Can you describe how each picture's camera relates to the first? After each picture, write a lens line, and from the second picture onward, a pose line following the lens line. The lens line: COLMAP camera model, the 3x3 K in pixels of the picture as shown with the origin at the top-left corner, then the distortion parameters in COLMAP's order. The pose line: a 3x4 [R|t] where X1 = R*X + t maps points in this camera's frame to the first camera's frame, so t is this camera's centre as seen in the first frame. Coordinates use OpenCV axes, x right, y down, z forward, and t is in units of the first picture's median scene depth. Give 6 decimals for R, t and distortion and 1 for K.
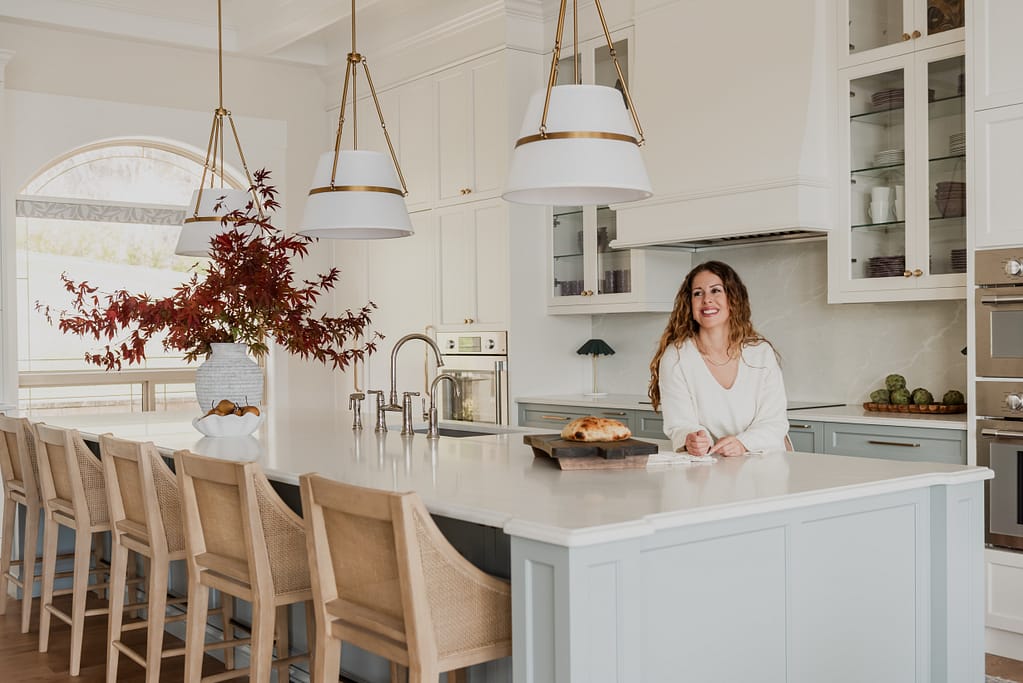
lens RADIAL K [[1142.2, 0, 510.1], [0, 1142.2, 345.0], [0, 0, 1]] dist [0.017123, 0.000000]
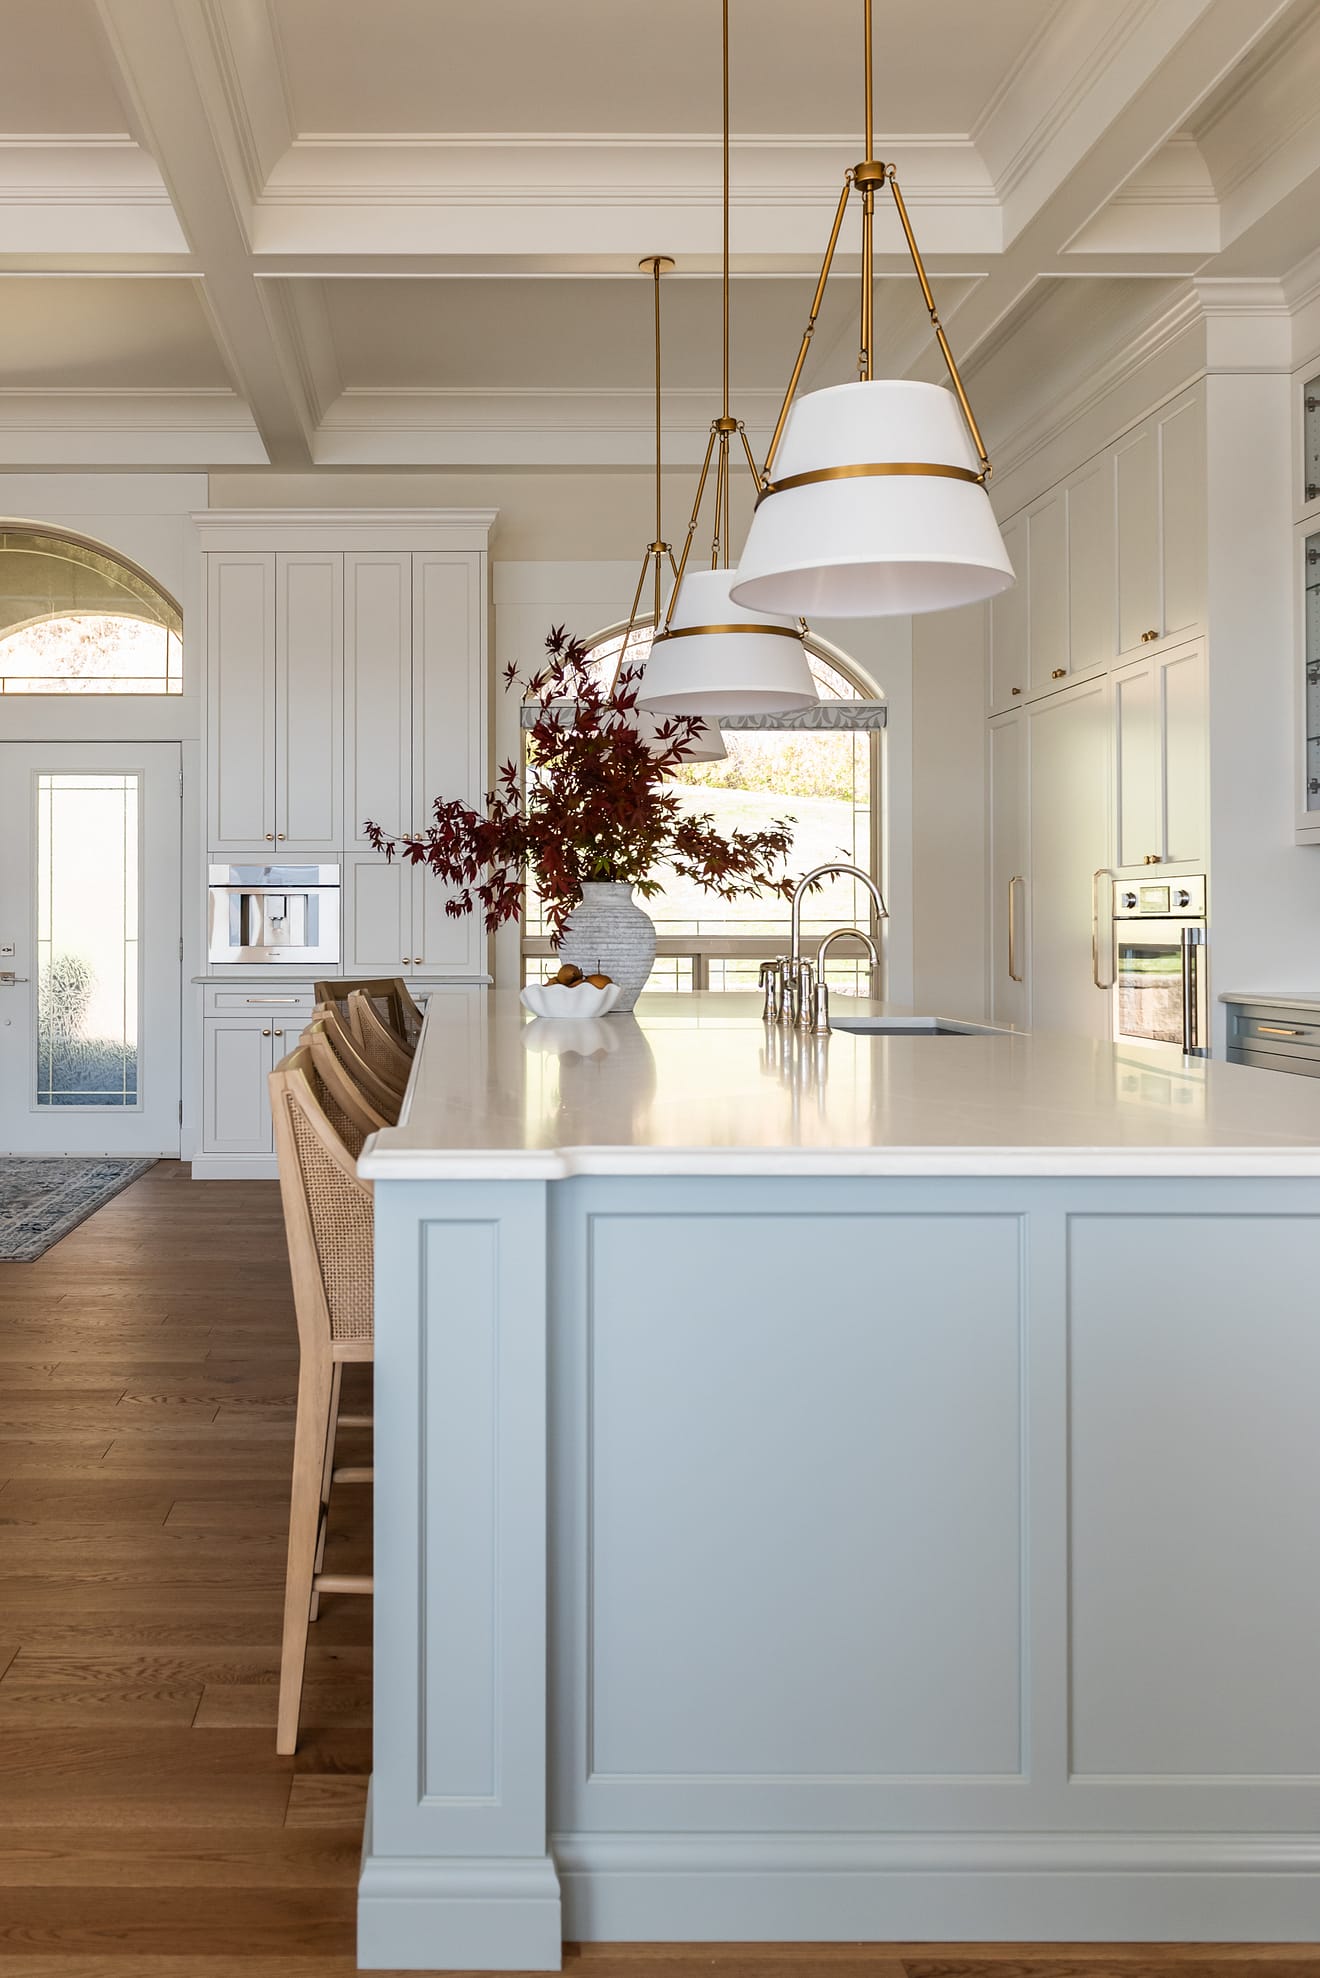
lens RADIAL K [[1654.2, 0, 373.8], [0, 1654.2, 899.2], [0, 0, 1]] dist [0.009611, -0.003195]
pose [[0.791126, 0.000913, -0.611653, 0.172483], [-0.012020, 0.999829, -0.014054, 0.016400], [0.611536, 0.018471, 0.791001, 0.103353]]
